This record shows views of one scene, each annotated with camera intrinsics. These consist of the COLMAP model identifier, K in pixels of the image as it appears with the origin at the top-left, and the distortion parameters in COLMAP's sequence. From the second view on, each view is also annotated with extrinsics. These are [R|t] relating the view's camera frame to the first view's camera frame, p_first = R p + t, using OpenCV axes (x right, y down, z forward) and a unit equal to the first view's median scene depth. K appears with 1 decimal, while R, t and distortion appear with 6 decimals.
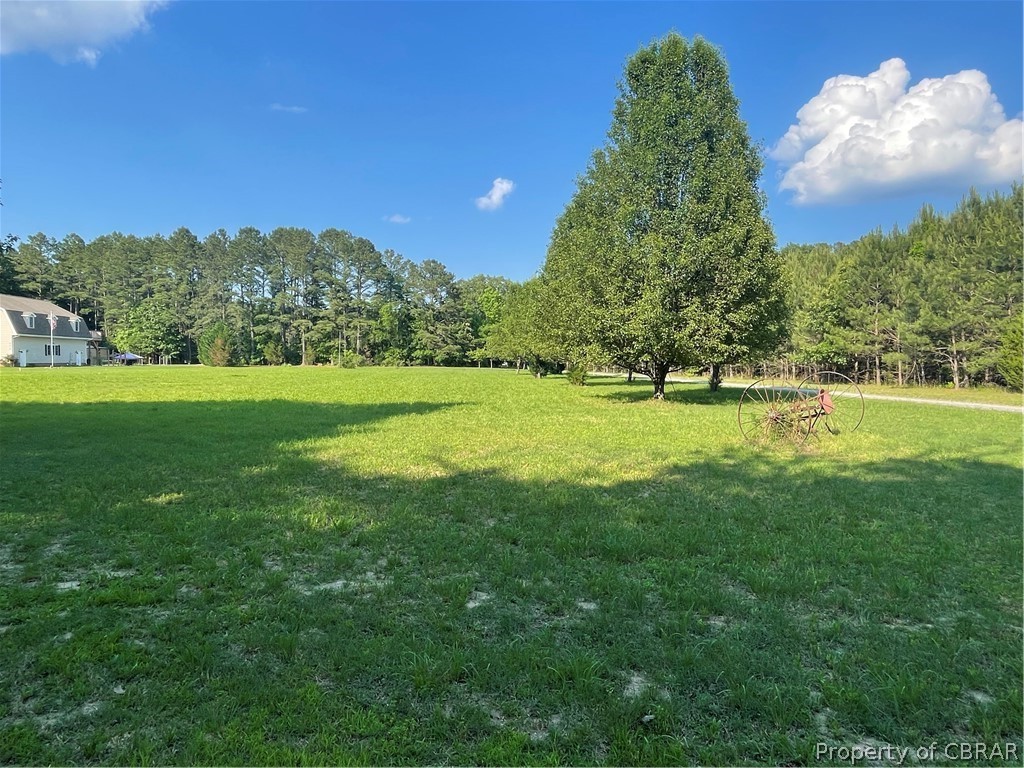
lens RADIAL K [[644.0, 0, 513.6], [0, 644.0, 380.2], [0, 0, 1]] dist [-0.012158, -0.000590]
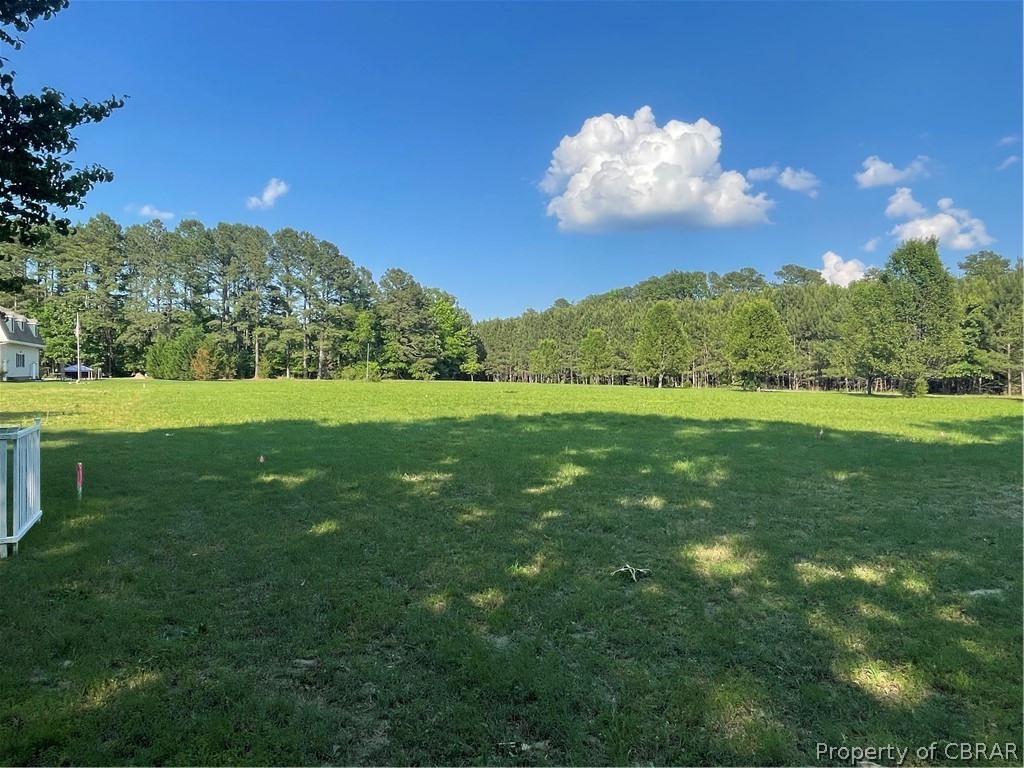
lens RADIAL K [[644.0, 0, 511.9], [0, 644.0, 391.4], [0, 0, 1]] dist [-0.012158, -0.000590]
pose [[0.941774, -0.007752, 0.336158, -0.299270], [0.008018, 0.999968, 0.000596, -0.003254], [-0.336151, 0.002134, 0.941806, 0.040466]]
